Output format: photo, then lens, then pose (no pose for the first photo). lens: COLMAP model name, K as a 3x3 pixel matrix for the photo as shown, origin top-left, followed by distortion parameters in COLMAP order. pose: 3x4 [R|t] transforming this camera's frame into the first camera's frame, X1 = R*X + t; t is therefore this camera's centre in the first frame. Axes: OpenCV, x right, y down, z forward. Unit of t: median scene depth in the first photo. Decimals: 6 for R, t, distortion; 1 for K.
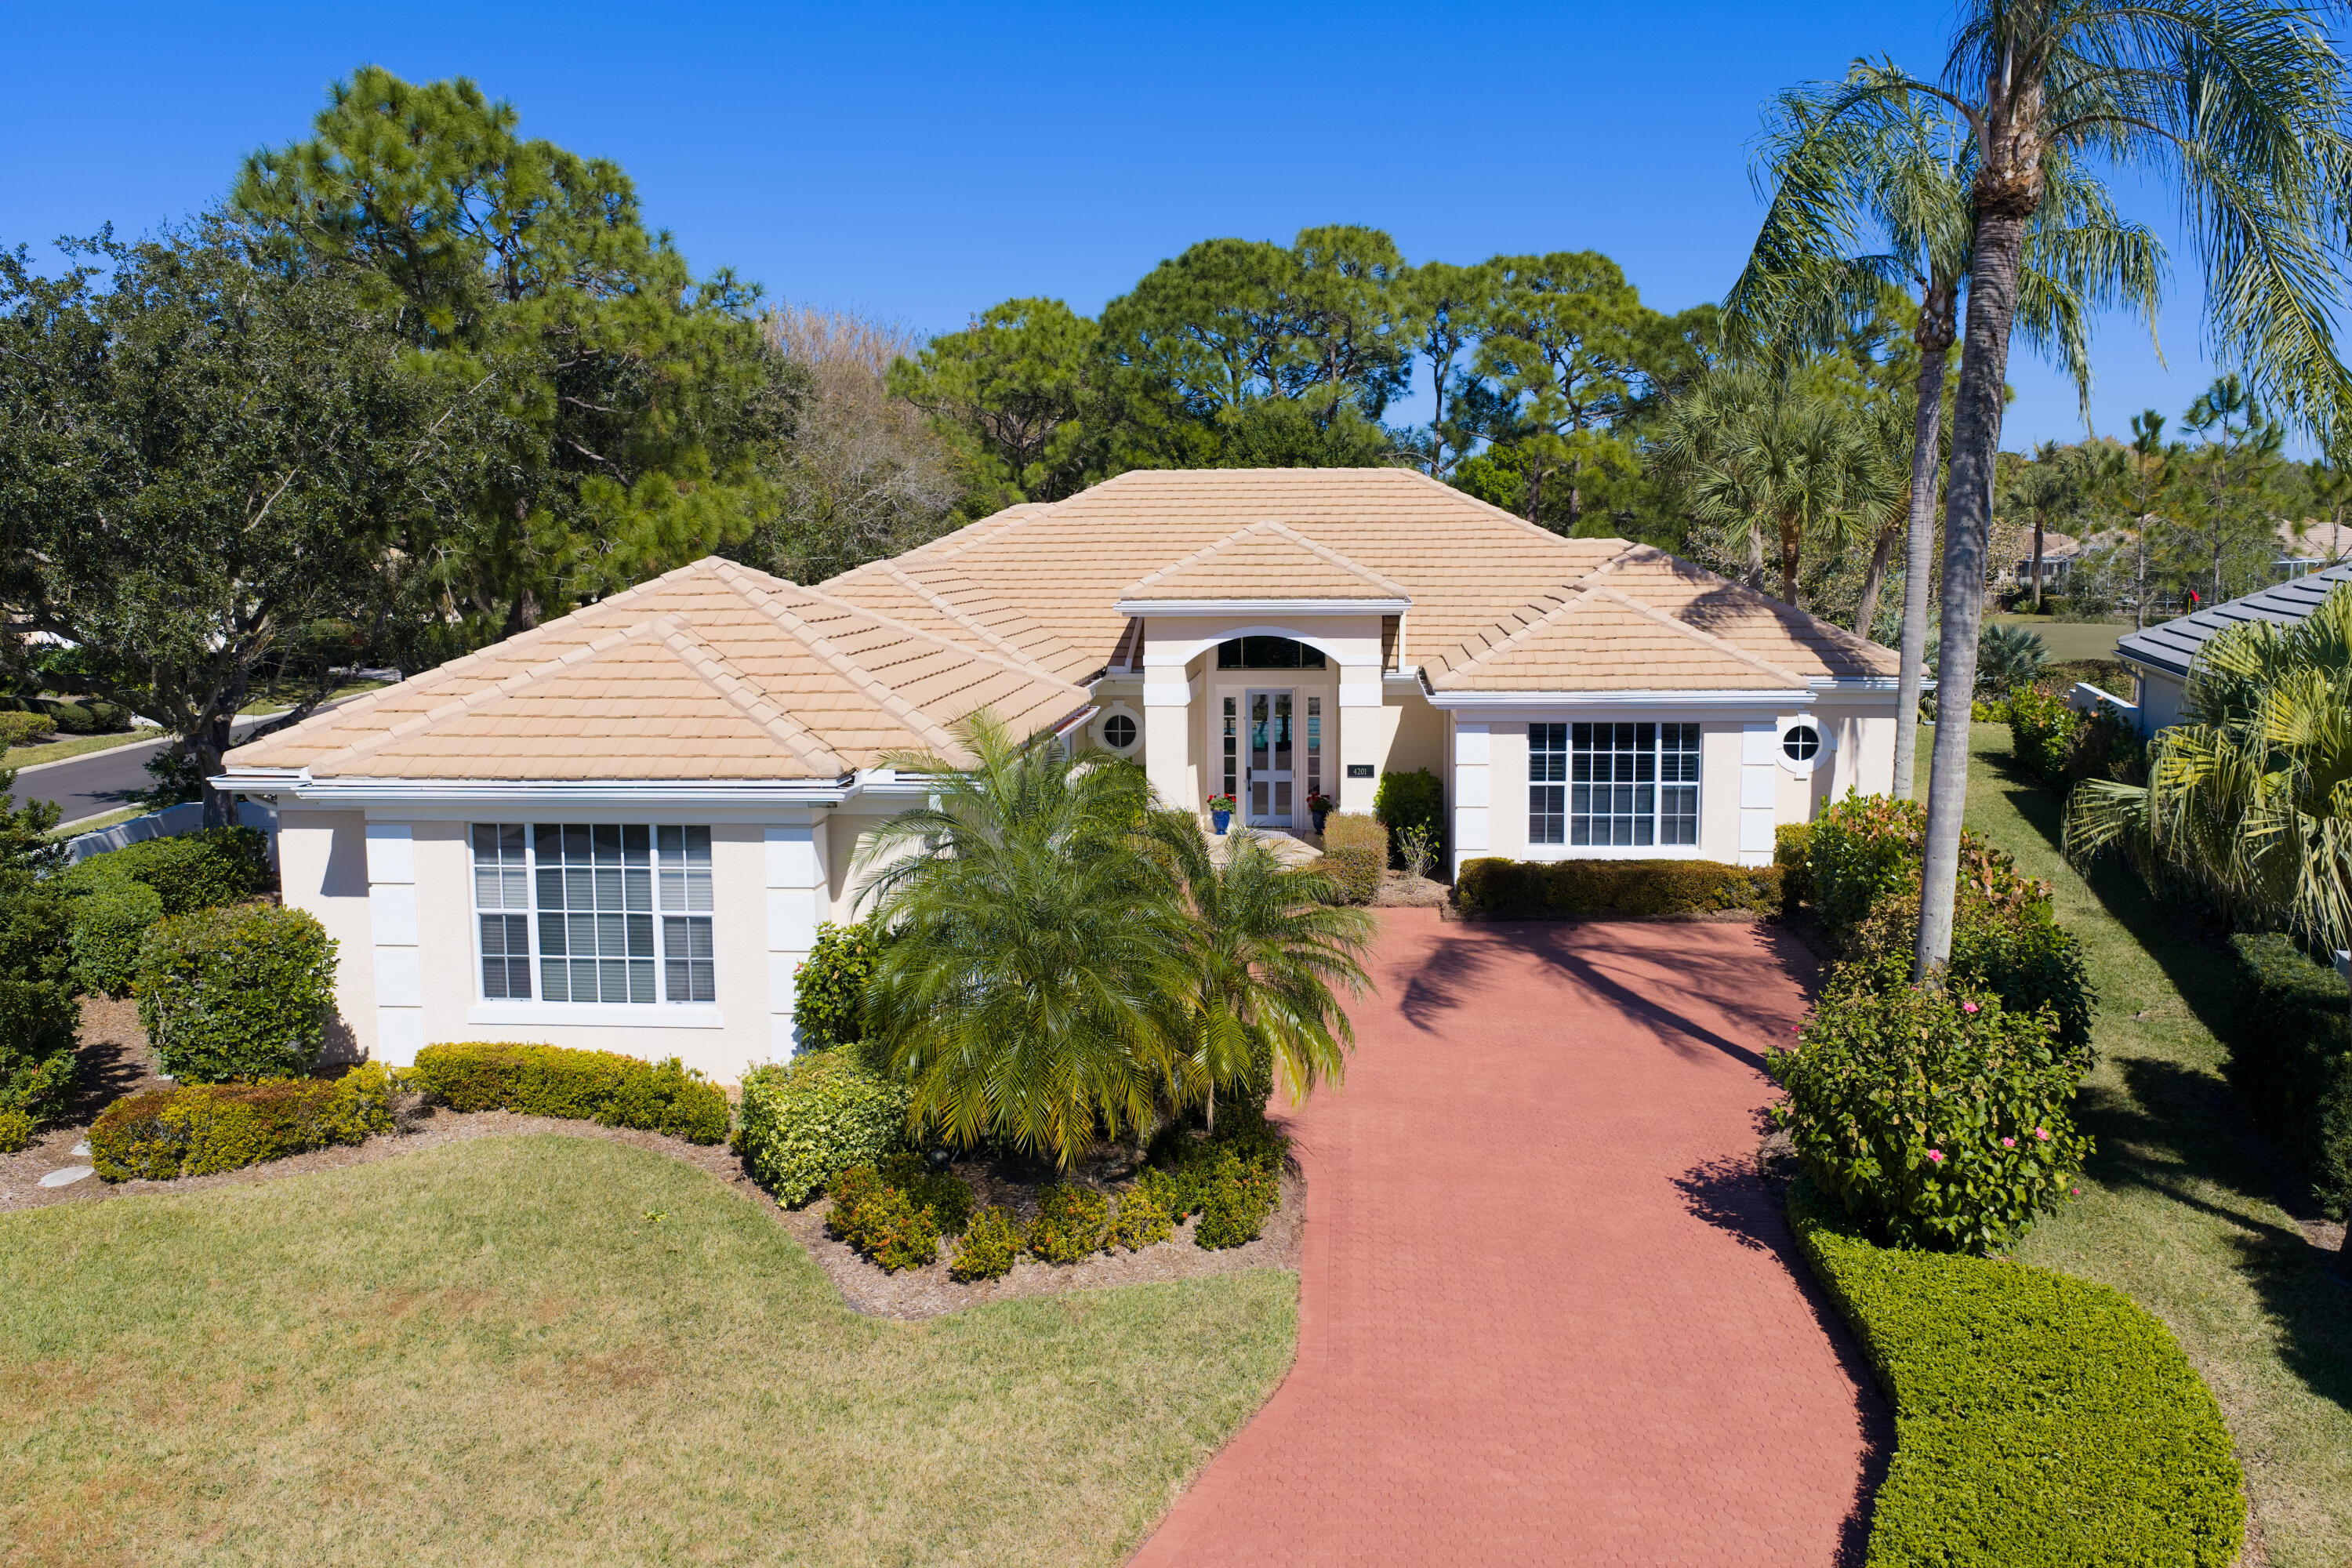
lens RADIAL K [[1926.0, 0, 1176.0], [0, 1926.0, 784.0], [0, 0, 1]] dist [0.027813, -0.049260]
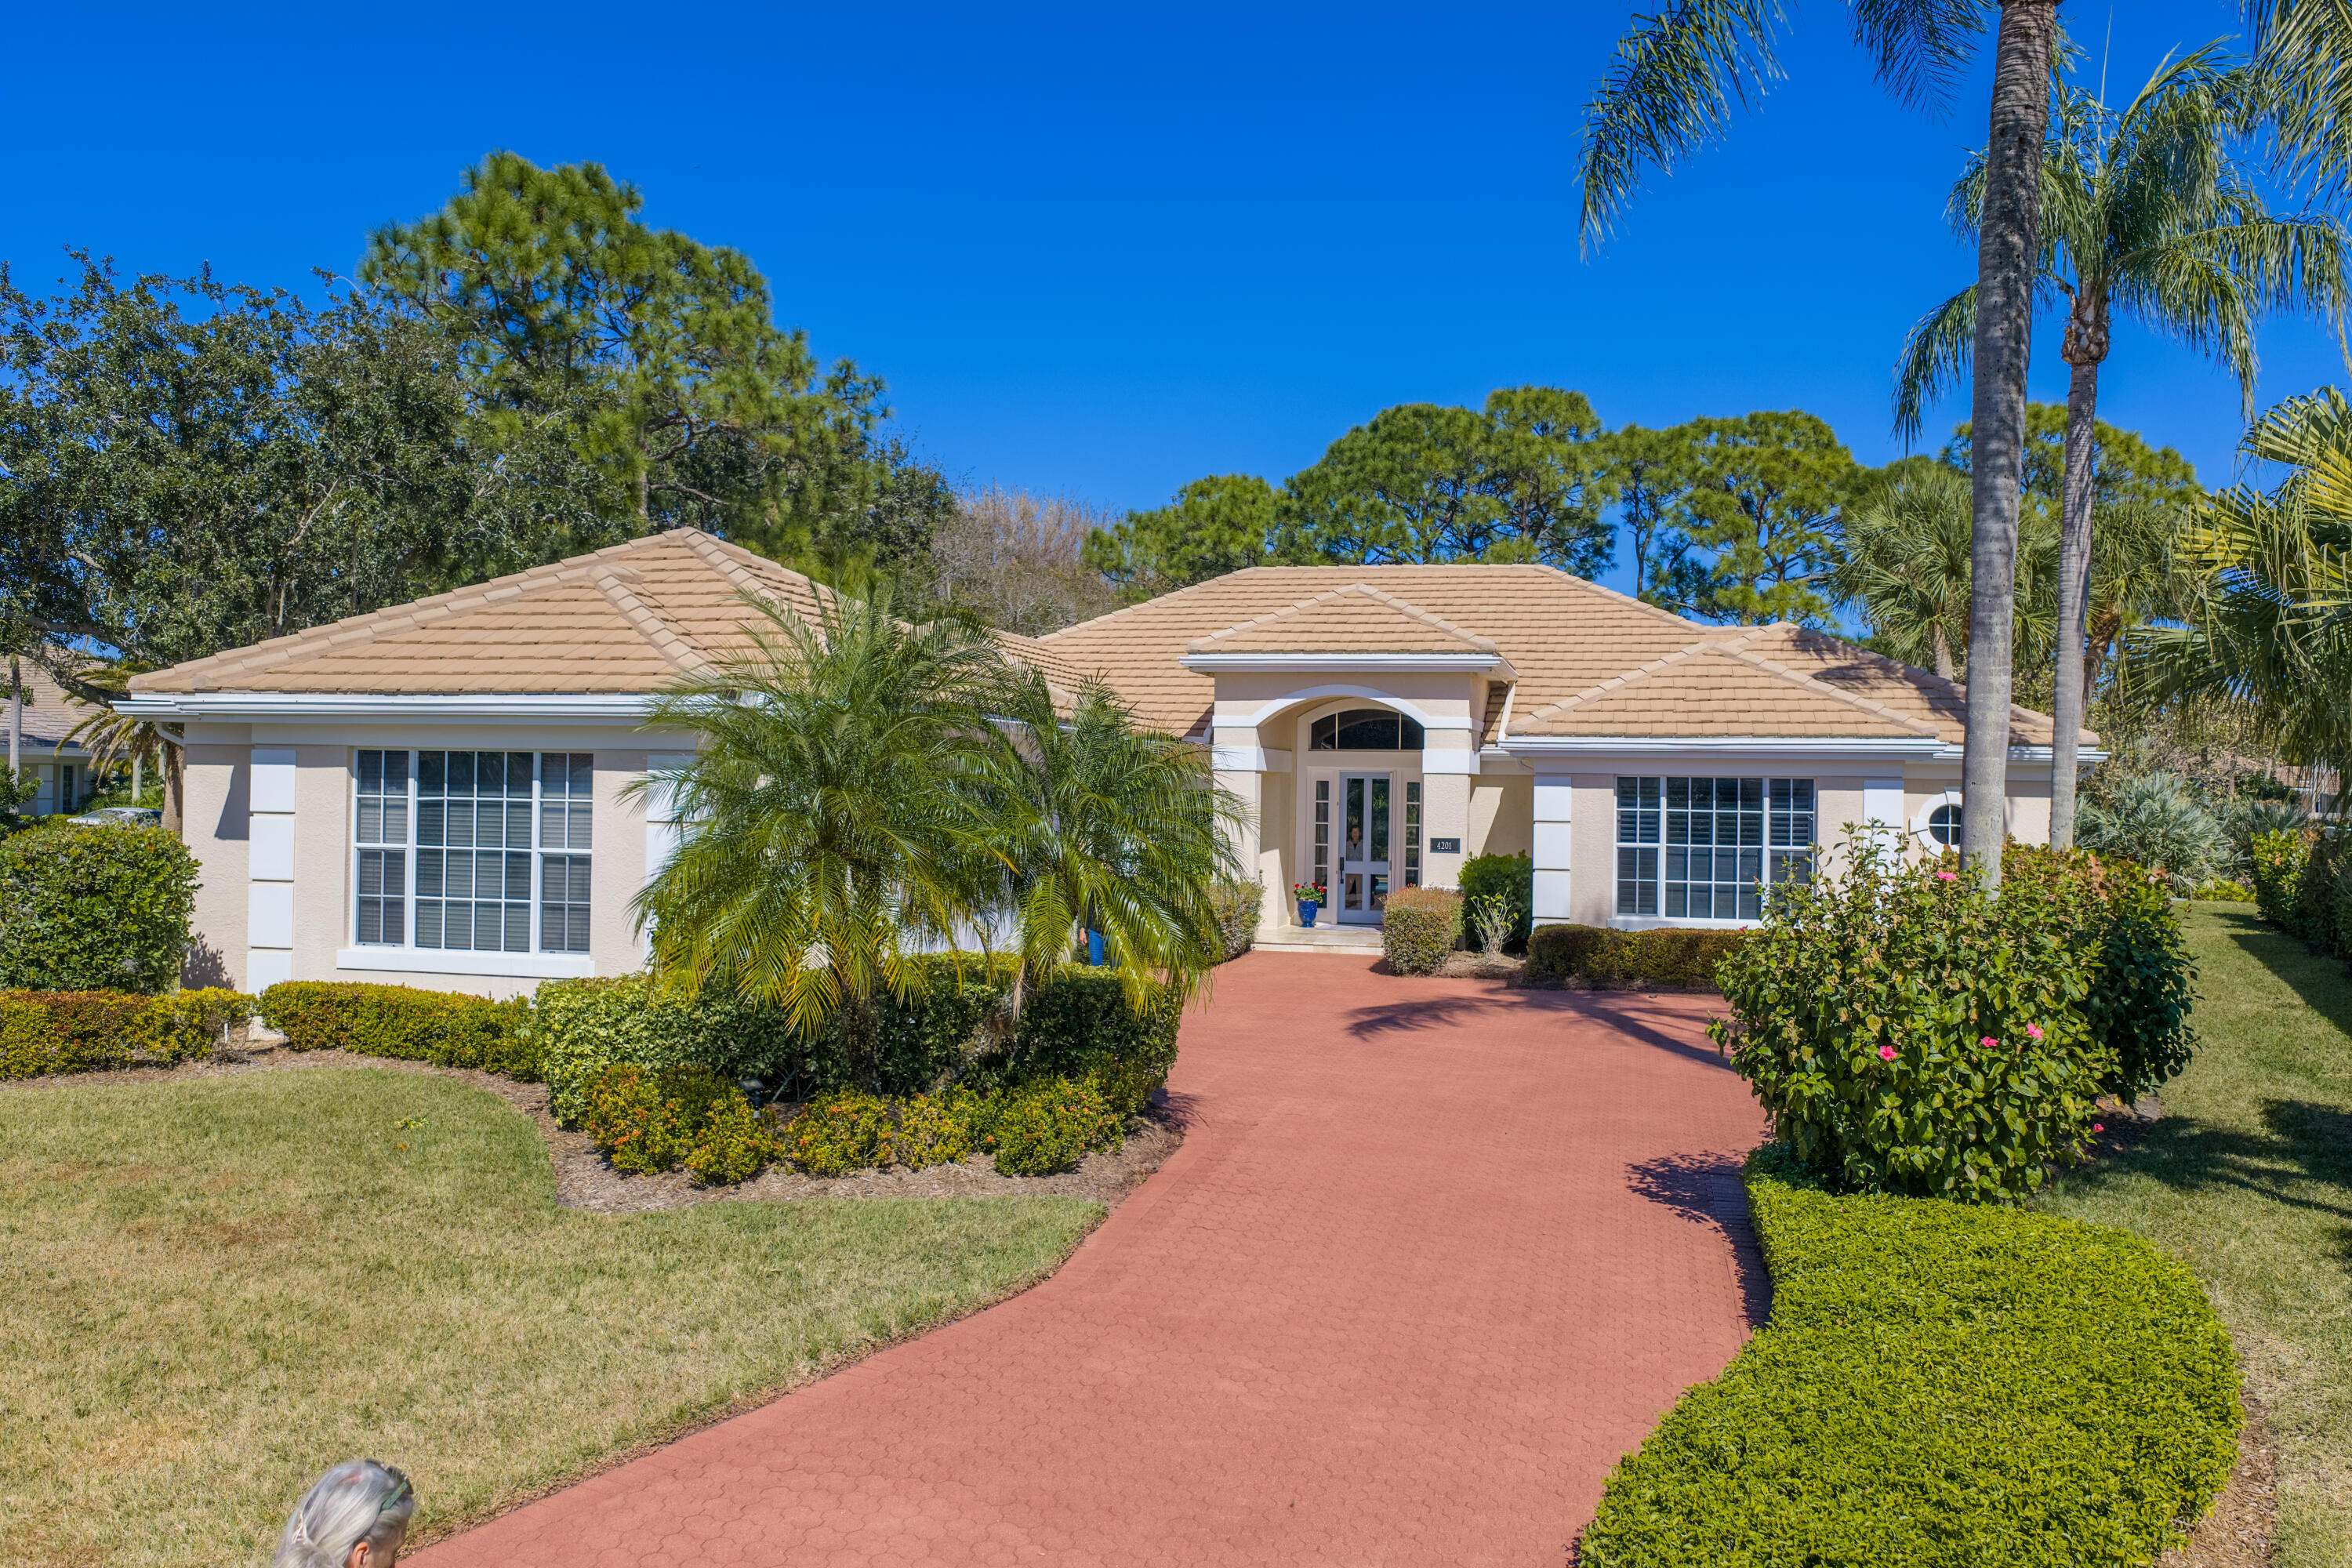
lens RADIAL K [[1926.0, 0, 1176.0], [0, 1926.0, 784.0], [0, 0, 1]] dist [0.027813, -0.049260]
pose [[0.989852, 0.022781, -0.140266, 0.106654], [-0.041072, 0.990804, -0.128923, 0.095531], [0.136039, 0.133376, 0.981684, 0.096657]]
